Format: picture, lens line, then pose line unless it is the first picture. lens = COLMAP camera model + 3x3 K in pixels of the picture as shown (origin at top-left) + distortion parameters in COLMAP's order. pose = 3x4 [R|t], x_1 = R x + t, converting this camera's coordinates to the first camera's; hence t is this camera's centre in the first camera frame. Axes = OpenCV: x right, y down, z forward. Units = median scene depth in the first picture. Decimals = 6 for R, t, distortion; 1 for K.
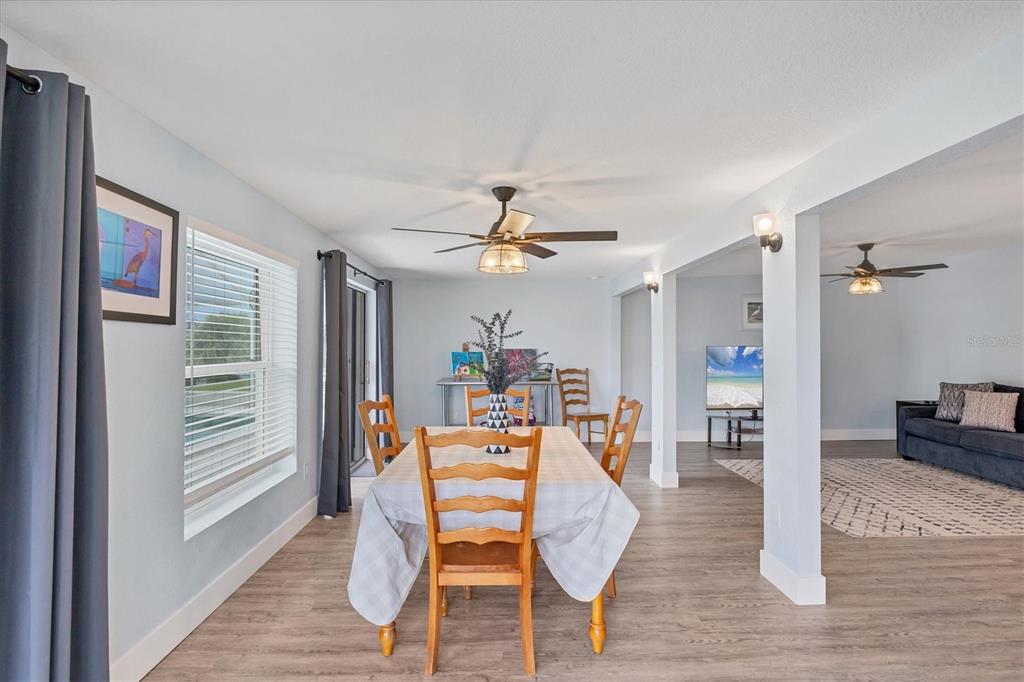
lens RADIAL K [[508.4, 0, 512.0], [0, 508.4, 341.0], [0, 0, 1]] dist [-0.005288, -0.000849]
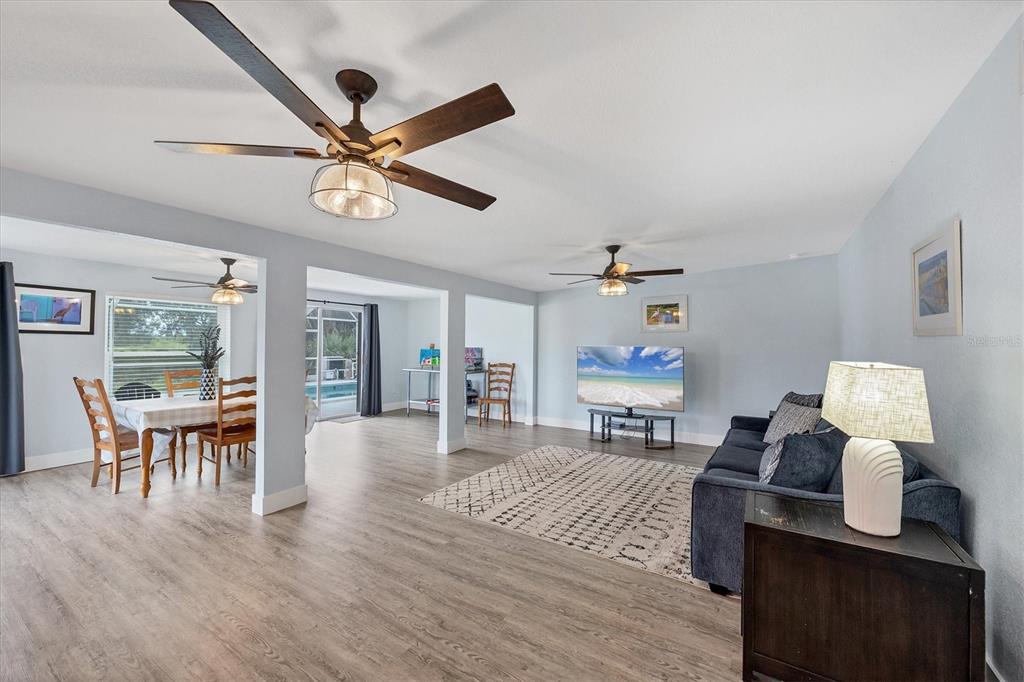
lens RADIAL K [[404.8, 0, 512.0], [0, 404.8, 341.0], [0, 0, 1]] dist [-0.000676, 0.000278]
pose [[0.827844, 0.000555, -0.560958, 1.145674], [-0.002534, 0.999993, -0.002749, 0.000421], [0.560953, 0.003697, 0.827840, 0.253136]]
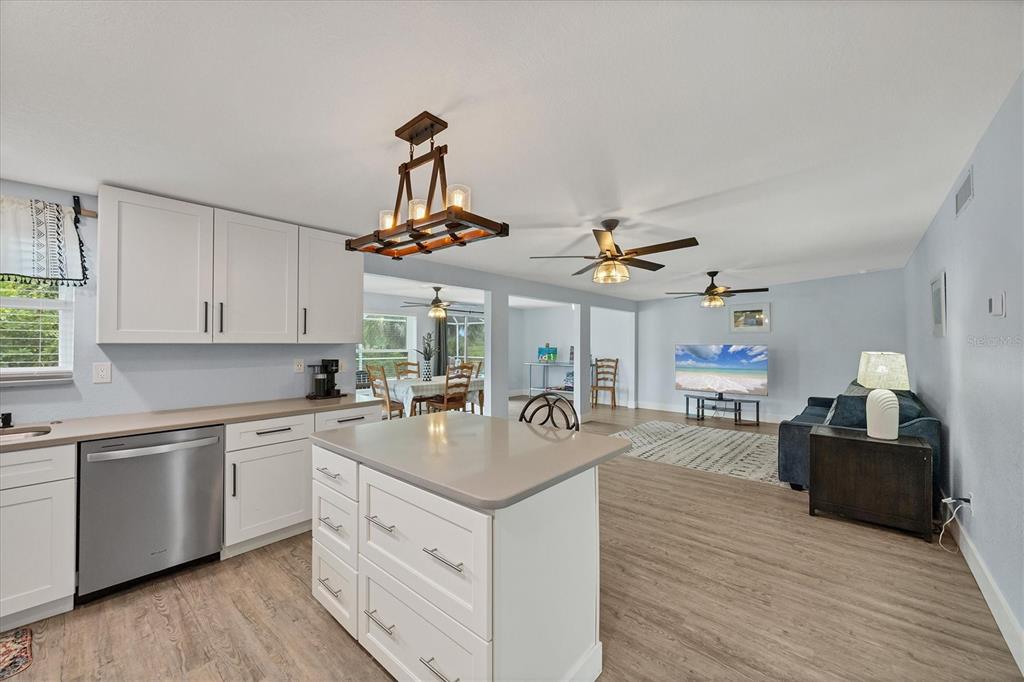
lens RADIAL K [[397.4, 0, 512.0], [0, 397.4, 341.0], [0, 0, 1]] dist [-0.001768, -0.000084]
pose [[0.730721, -0.003587, -0.682667, 1.210266], [0.003981, 0.999992, -0.000993, -0.002250], [0.682665, -0.001992, 0.730729, -0.203426]]
